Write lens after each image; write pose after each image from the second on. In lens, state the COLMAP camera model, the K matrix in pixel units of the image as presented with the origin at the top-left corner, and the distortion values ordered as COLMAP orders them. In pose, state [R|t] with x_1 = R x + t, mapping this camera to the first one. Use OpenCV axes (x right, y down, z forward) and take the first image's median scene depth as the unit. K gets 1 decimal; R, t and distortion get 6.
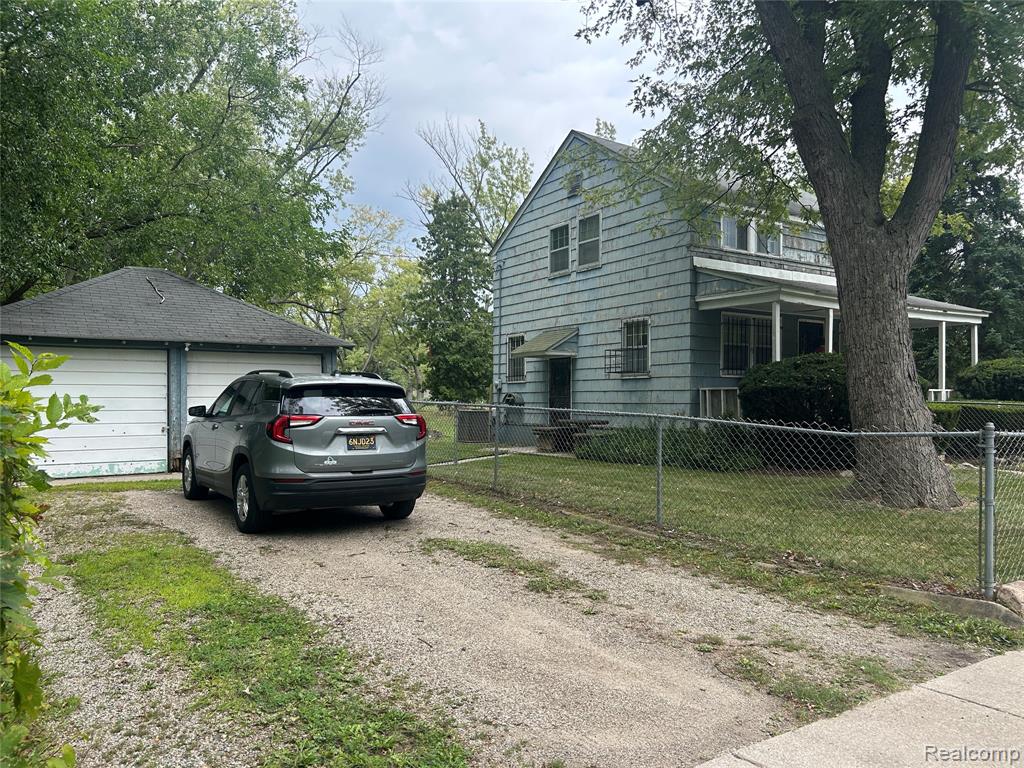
lens RADIAL K [[762.0, 0, 509.5], [0, 762.0, 388.9], [0, 0, 1]] dist [0.032218, -0.004229]
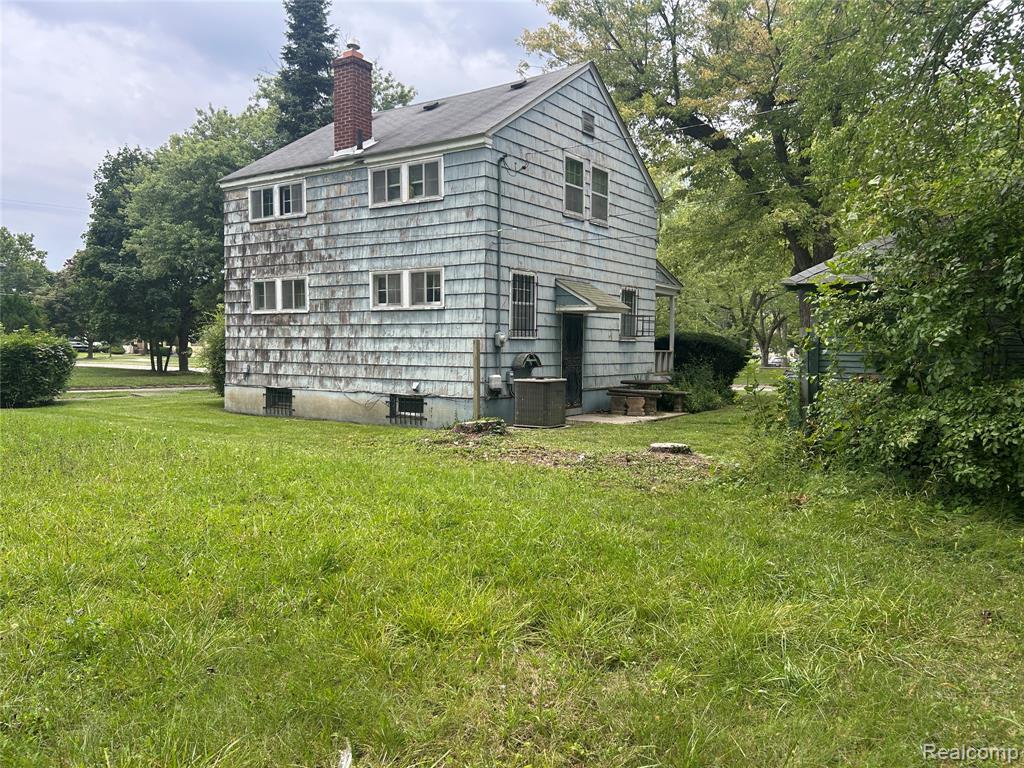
lens RADIAL K [[762.0, 0, 512.5], [0, 762.0, 384.2], [0, 0, 1]] dist [0.032218, -0.004229]
pose [[-0.390045, -0.049588, 0.919460, -0.727025], [-0.021002, 0.998768, 0.044957, 0.002520], [-0.920556, -0.001775, -0.390606, 1.435706]]
